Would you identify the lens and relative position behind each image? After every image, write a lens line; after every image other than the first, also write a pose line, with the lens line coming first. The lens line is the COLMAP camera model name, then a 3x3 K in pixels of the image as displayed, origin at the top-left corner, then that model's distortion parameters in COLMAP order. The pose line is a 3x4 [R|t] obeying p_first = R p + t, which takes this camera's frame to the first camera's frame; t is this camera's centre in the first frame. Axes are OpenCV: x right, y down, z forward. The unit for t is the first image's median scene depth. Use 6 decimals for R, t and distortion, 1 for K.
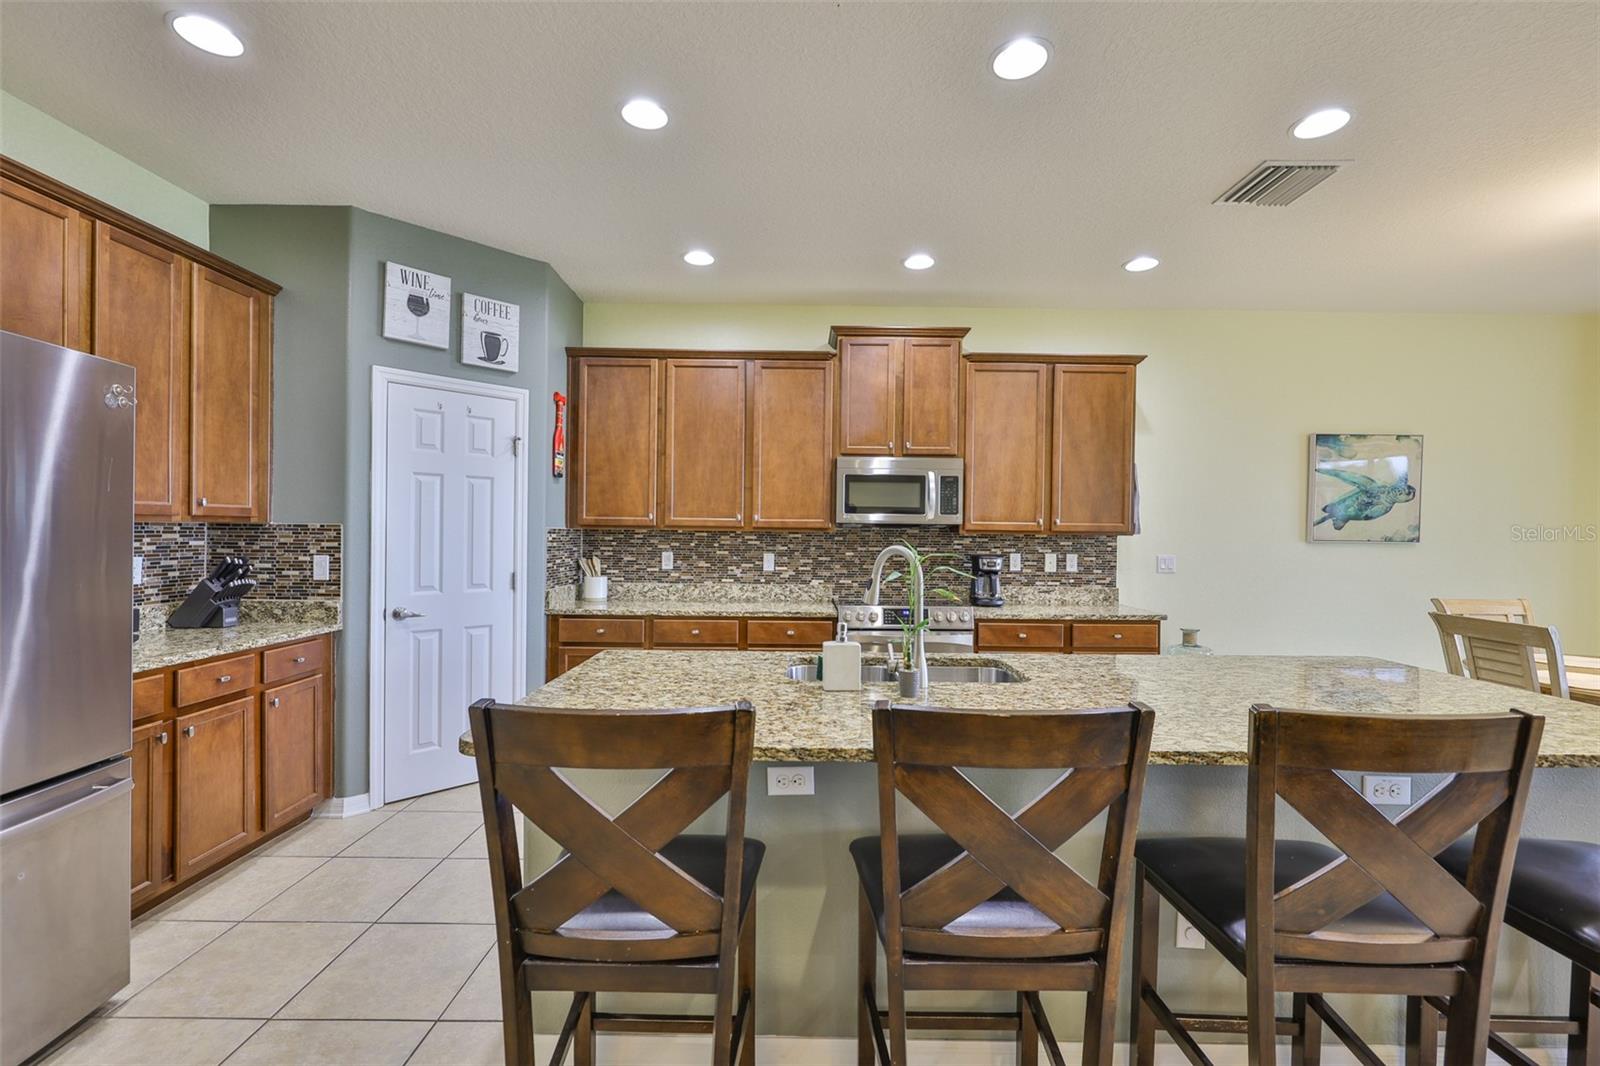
lens RADIAL K [[662.2, 0, 800.0], [0, 662.2, 533.0], [0, 0, 1]] dist [-0.000139, 0.000013]
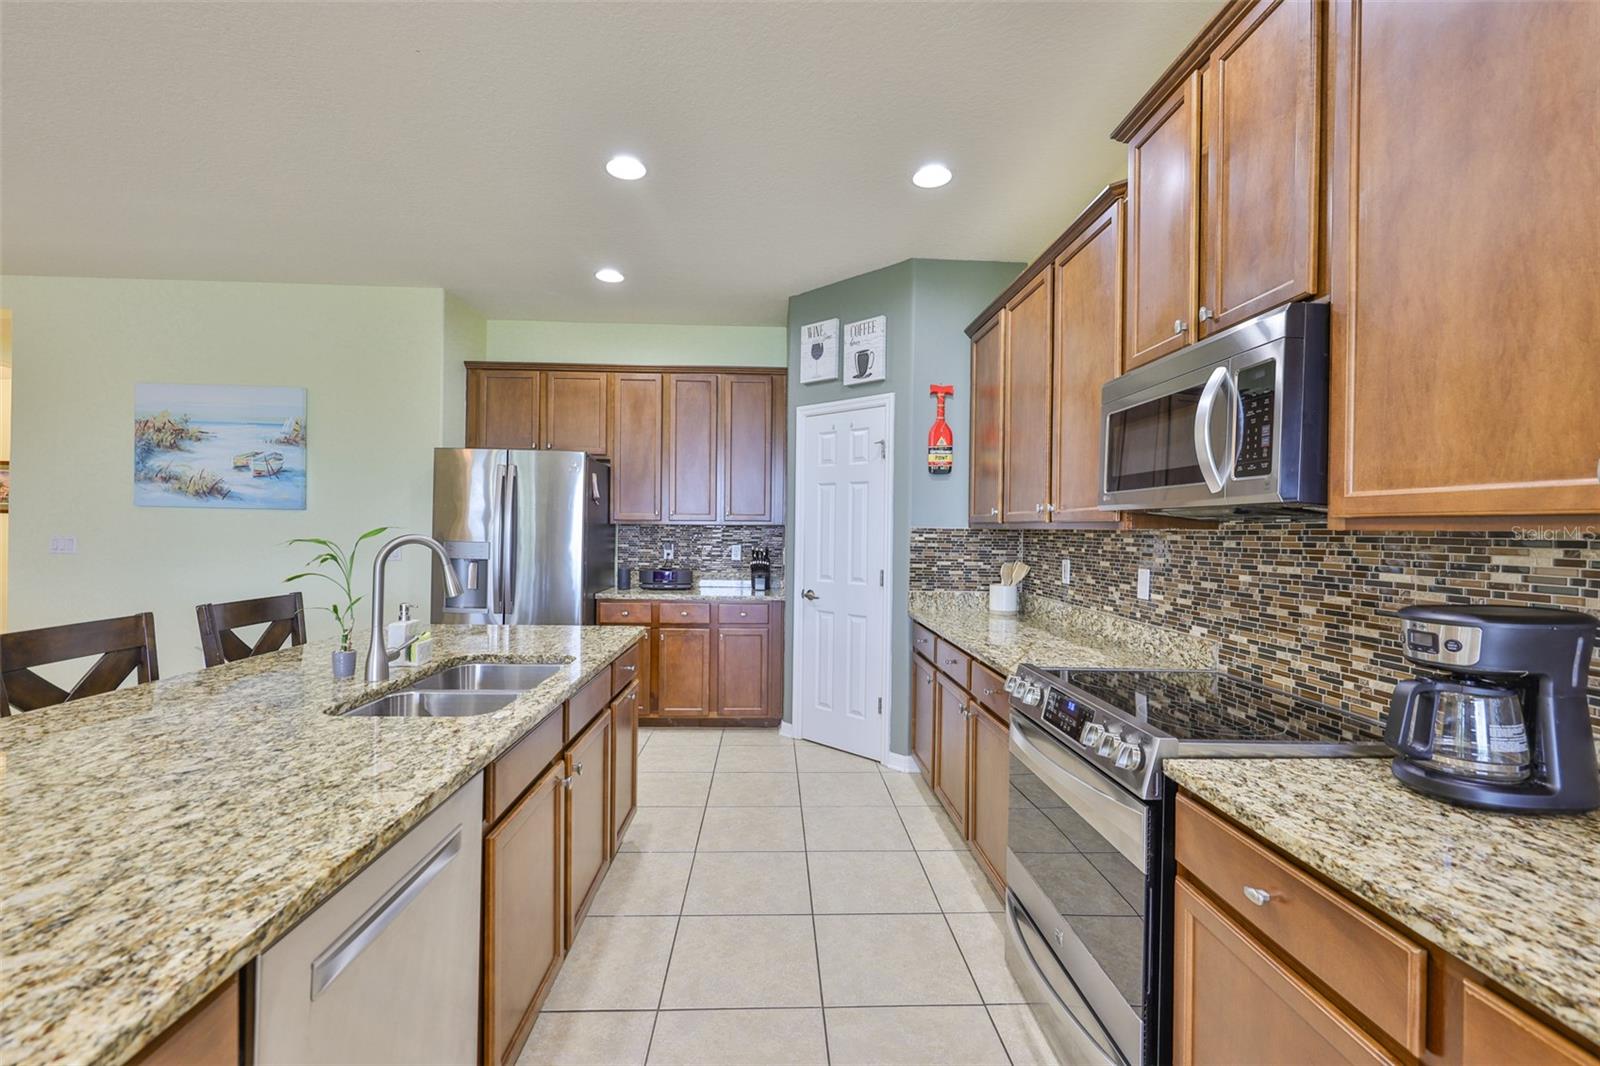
lens RADIAL K [[674.6, 0, 800.0], [0, 674.6, 533.0], [0, 0, 1]] dist [-0.000504, -0.000067]
pose [[0.047528, -0.004094, -0.998861, 0.574118], [-0.010906, 0.999930, -0.004618, 0.006566], [0.998810, 0.011113, 0.047480, 0.746603]]
